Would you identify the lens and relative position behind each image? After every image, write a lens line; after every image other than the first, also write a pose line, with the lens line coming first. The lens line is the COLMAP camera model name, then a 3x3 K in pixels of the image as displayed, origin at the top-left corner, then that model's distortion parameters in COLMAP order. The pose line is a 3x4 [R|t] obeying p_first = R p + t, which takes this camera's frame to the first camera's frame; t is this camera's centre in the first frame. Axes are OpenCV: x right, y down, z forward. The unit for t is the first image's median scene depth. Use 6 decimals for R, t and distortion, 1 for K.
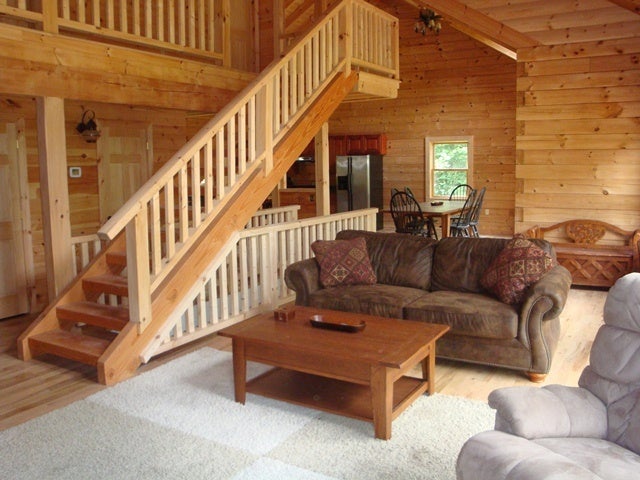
lens RADIAL K [[578.2, 0, 320.0], [0, 578.2, 240.0], [0, 0, 1]] dist [-0.143599, 0.101790]
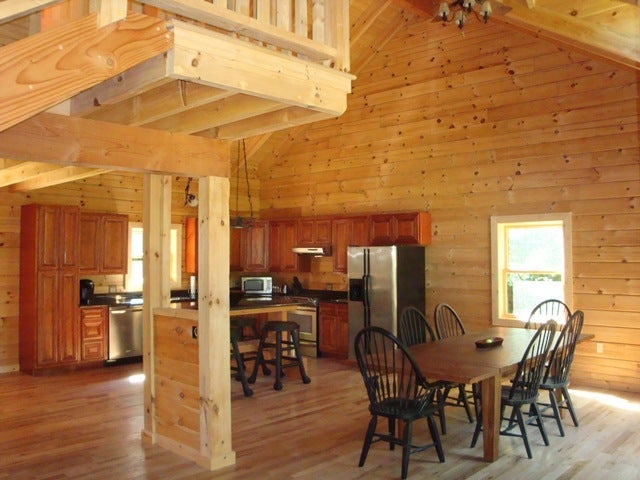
lens RADIAL K [[578.2, 0, 320.0], [0, 578.2, 240.0], [0, 0, 1]] dist [-0.143599, 0.101790]
pose [[0.976700, 0.009539, -0.214399, 0.139618], [-0.042722, 0.987660, -0.150675, -0.057811], [0.210316, 0.156324, 0.965054, 0.392974]]
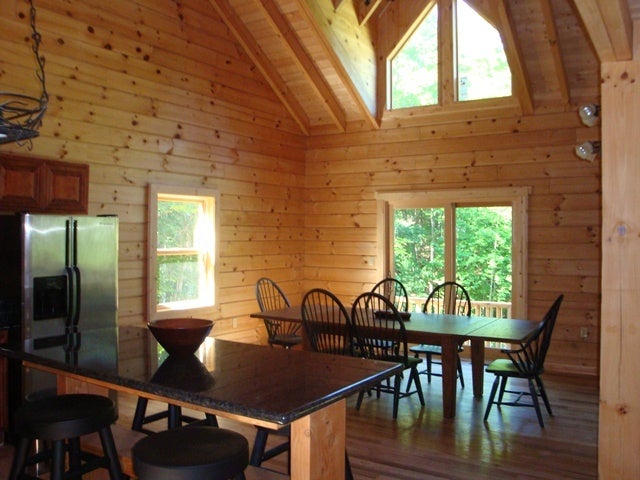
lens RADIAL K [[578.2, 0, 320.0], [0, 578.2, 240.0], [0, 0, 1]] dist [-0.143599, 0.101790]
pose [[0.032330, 0.008740, 0.999439, -0.281086], [0.127484, 0.991758, -0.012797, -0.111363], [-0.991314, 0.127826, 0.030949, 0.864832]]
